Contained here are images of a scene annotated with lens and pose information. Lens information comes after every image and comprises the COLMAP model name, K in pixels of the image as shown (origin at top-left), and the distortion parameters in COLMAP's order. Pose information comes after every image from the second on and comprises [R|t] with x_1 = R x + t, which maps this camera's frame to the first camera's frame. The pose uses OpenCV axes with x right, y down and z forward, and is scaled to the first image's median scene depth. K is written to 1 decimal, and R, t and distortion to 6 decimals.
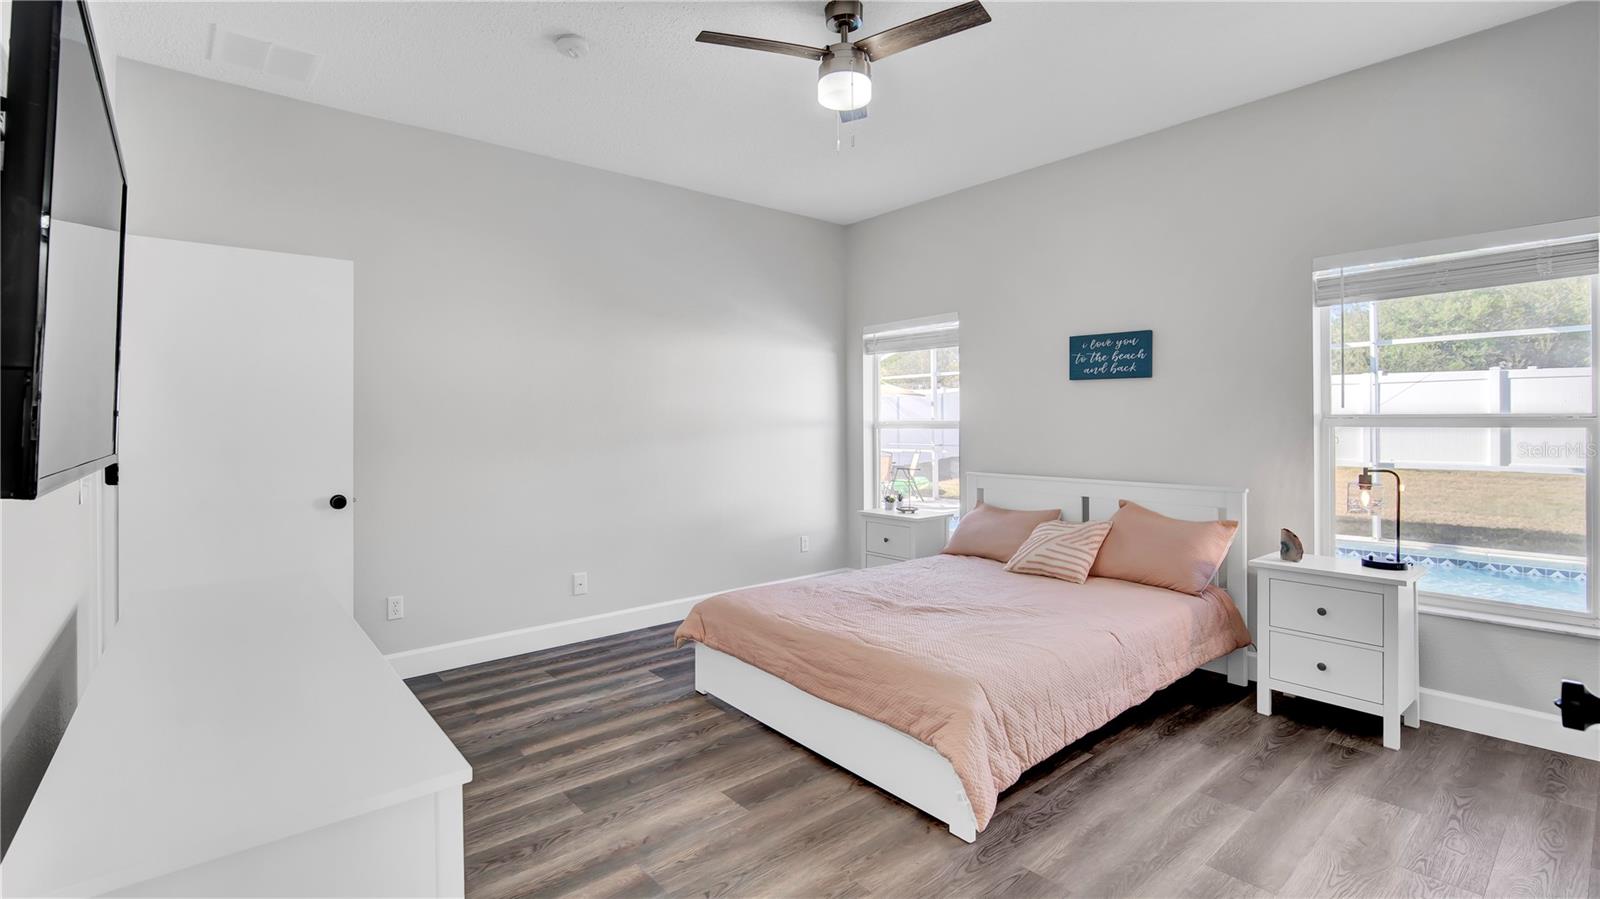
lens RADIAL K [[718.2, 0, 792.3], [0, 718.2, 437.9], [0, 0, 1]] dist [-0.005720, 0.000390]
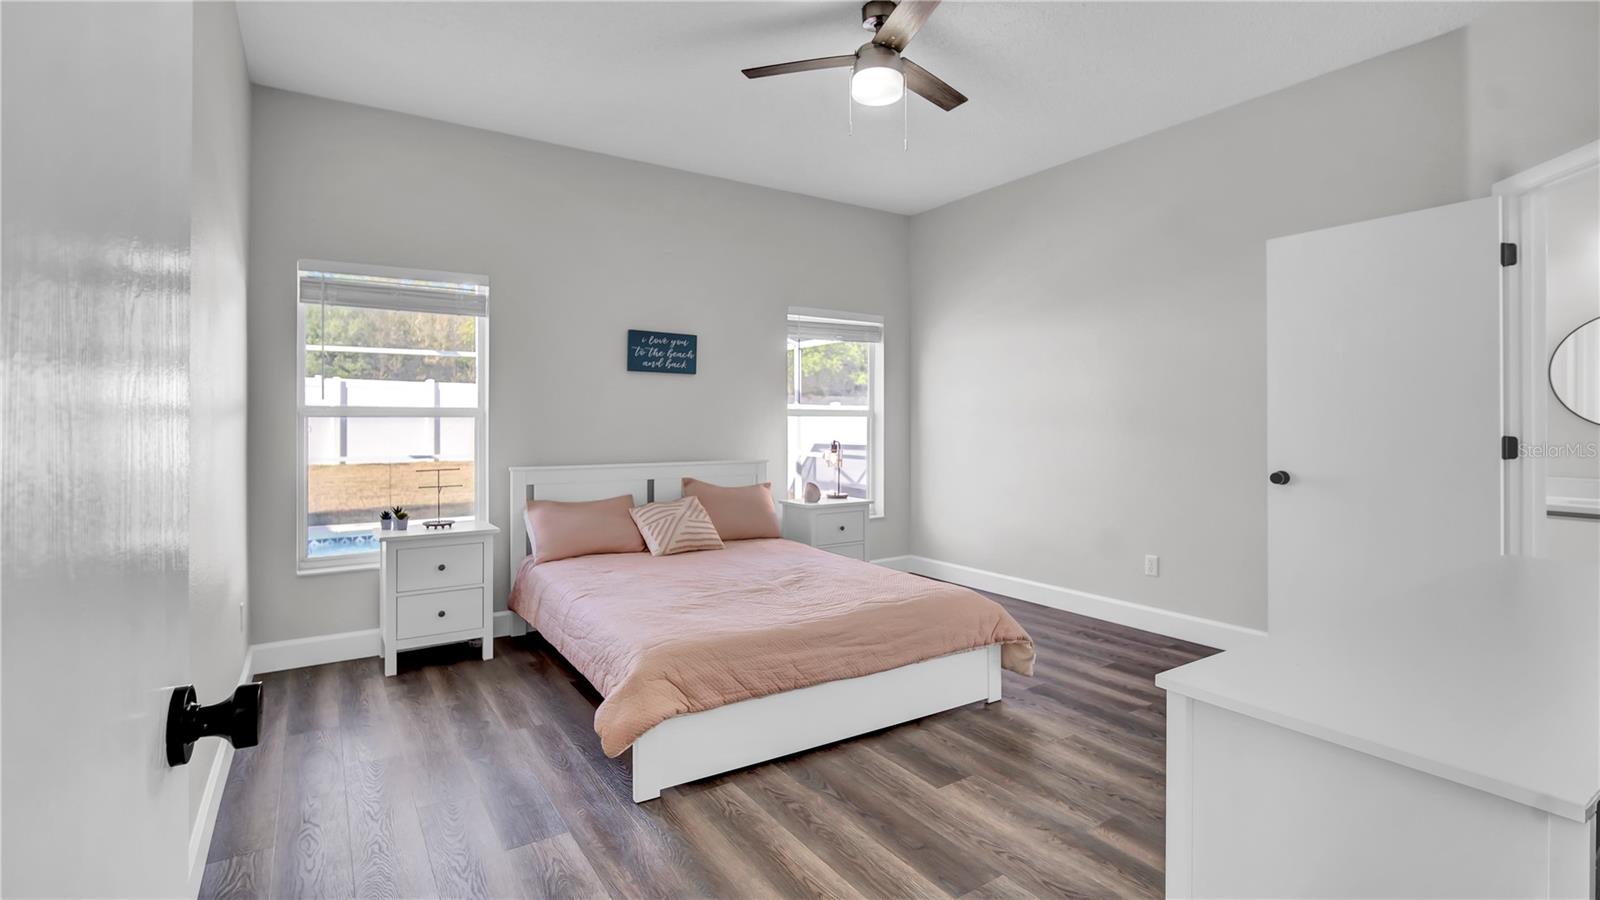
lens RADIAL K [[718.2, 0, 789.6], [0, 718.2, 432.9], [0, 0, 1]] dist [-0.005720, 0.000390]
pose [[0.124824, -0.009159, 0.992137, -0.660804], [0.021382, 0.999750, 0.006539, 0.009258], [-0.991949, 0.020398, 0.124988, 0.666951]]
